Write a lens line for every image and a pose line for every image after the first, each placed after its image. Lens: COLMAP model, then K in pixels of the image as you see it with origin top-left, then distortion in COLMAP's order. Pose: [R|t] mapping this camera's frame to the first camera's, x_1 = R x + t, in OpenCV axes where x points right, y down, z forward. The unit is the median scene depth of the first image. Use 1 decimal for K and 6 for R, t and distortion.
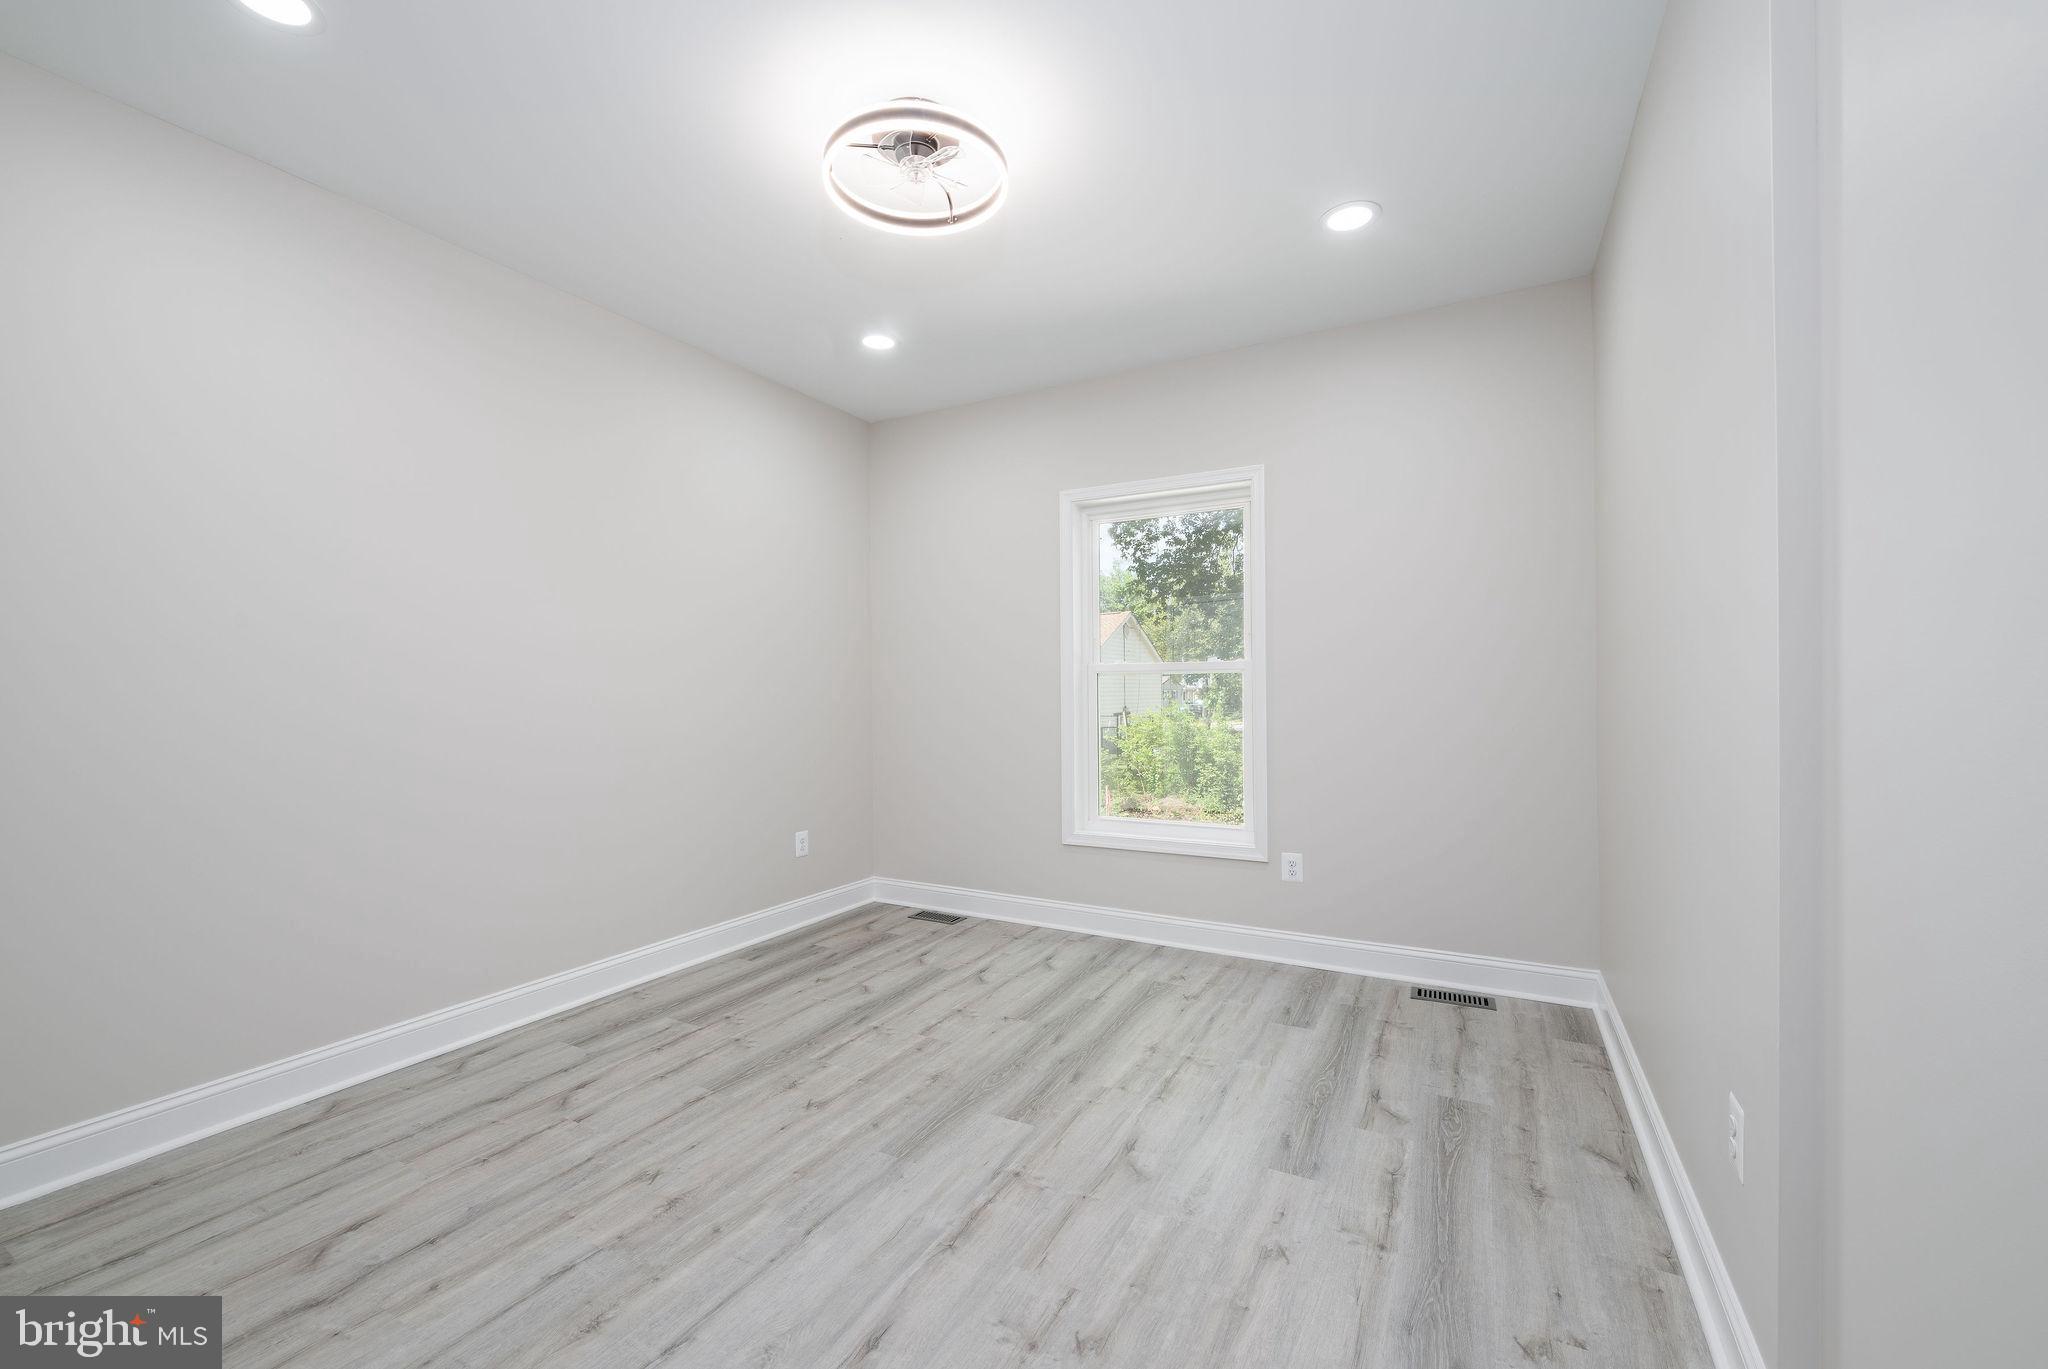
lens RADIAL K [[837.8, 0, 1024.2], [0, 837.8, 686.0], [0, 0, 1]] dist [-0.003439, -0.000353]
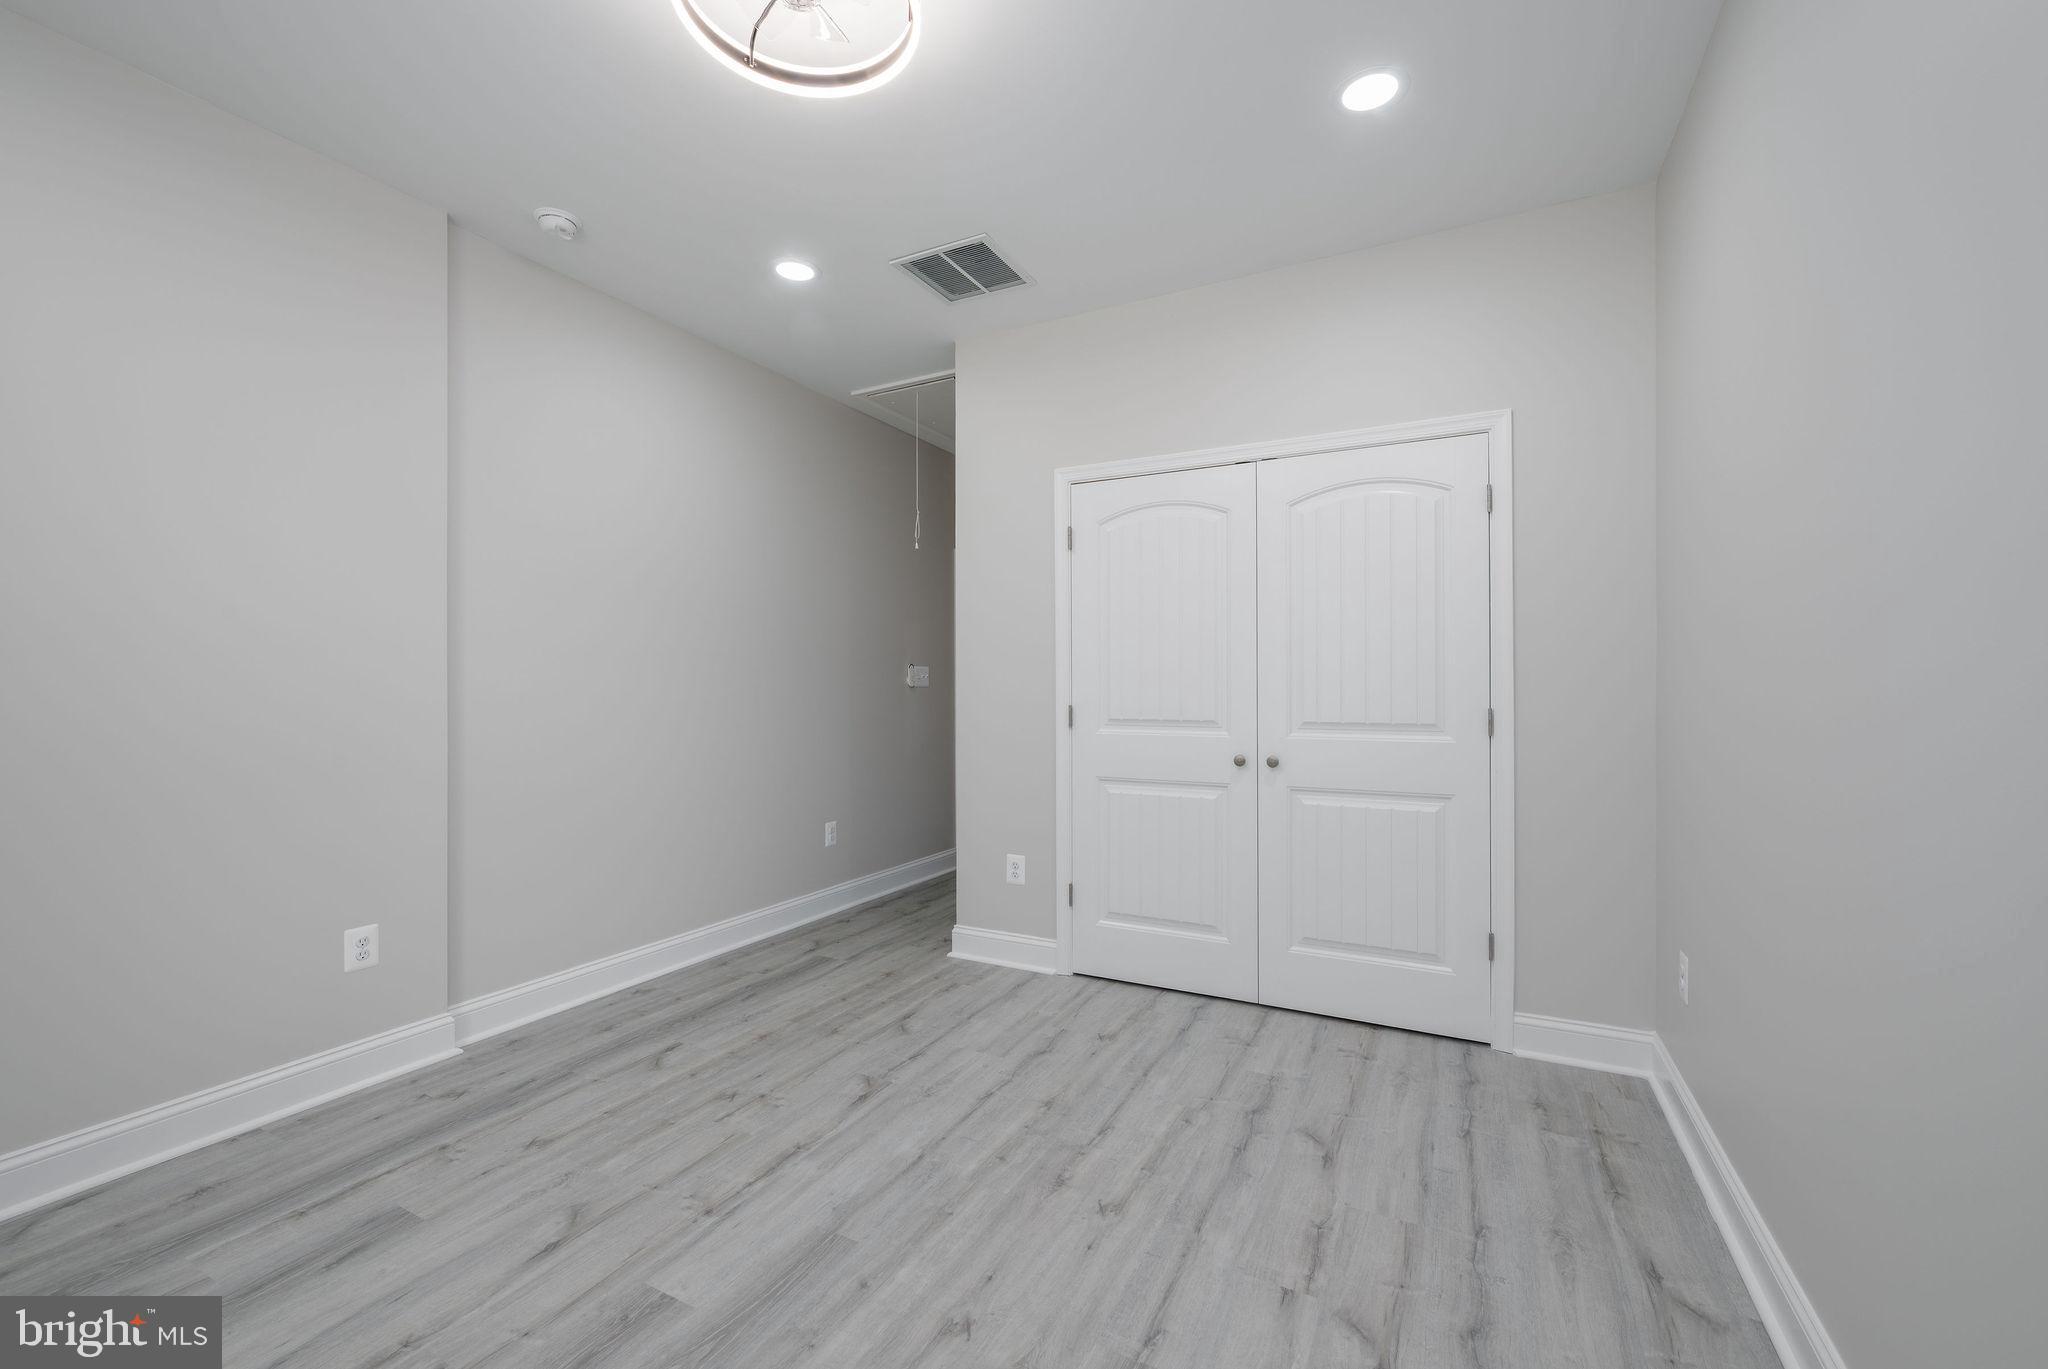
lens RADIAL K [[837.8, 0, 1023.3], [0, 837.8, 685.9], [0, 0, 1]] dist [-0.003439, -0.000353]
pose [[-0.999720, 0.009117, -0.021846, -0.353166], [0.009213, 0.999948, -0.004267, 0.011313], [0.021806, -0.004467, -0.999752, 2.002192]]
